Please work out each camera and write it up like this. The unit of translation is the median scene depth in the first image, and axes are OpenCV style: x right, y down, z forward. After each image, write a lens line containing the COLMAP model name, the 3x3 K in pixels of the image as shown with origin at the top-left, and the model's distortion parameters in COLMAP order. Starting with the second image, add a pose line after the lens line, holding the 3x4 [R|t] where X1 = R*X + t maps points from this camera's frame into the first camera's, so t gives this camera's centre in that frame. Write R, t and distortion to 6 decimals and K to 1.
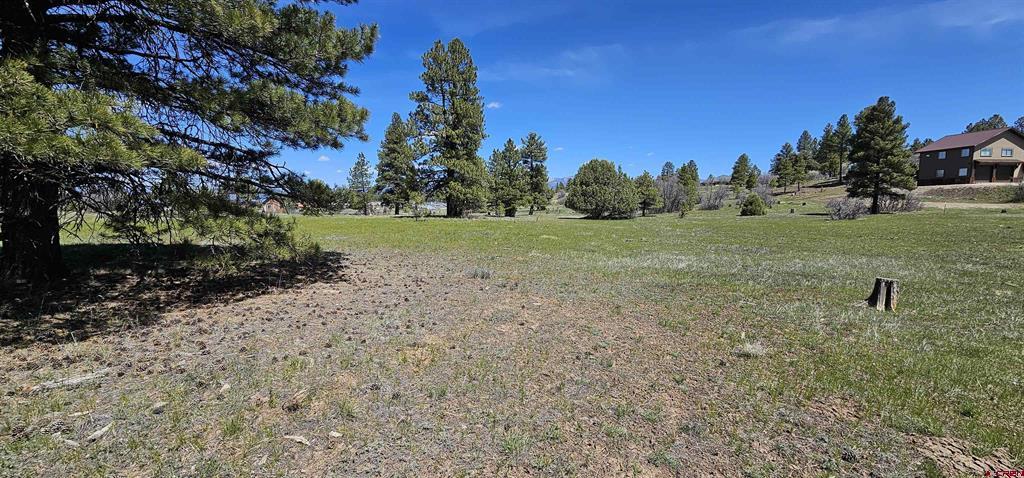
lens RADIAL K [[413.7, 0, 512.0], [0, 413.7, 239.0], [0, 0, 1]] dist [0.001792, 0.000065]
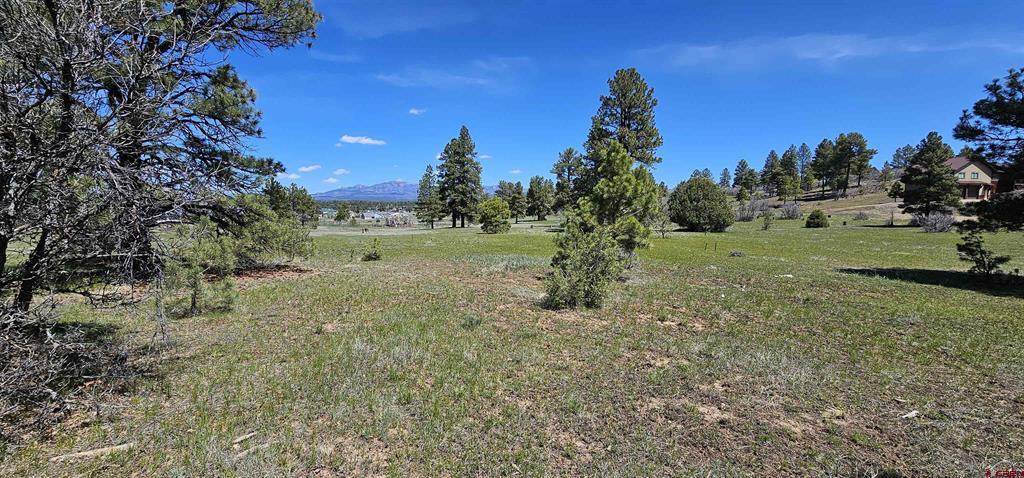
lens RADIAL K [[413.7, 0, 512.0], [0, 413.7, 239.0], [0, 0, 1]] dist [0.001792, 0.000065]
pose [[0.984842, -0.012860, 0.172976, -0.477311], [0.015858, 0.999747, -0.015964, -0.018489], [-0.172727, 0.018465, 0.984797, -0.001093]]
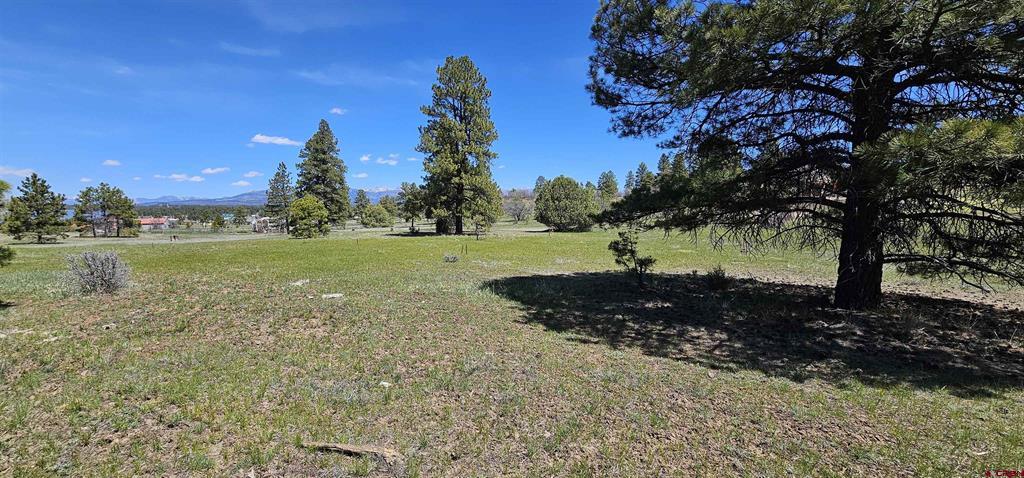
lens RADIAL K [[413.7, 0, 512.0], [0, 413.7, 239.0], [0, 0, 1]] dist [0.001792, 0.000065]
pose [[0.943478, -0.033048, 0.329784, -0.278189], [0.041548, 0.998960, -0.018759, -0.014881], [-0.328822, 0.031401, 0.943870, 0.030187]]
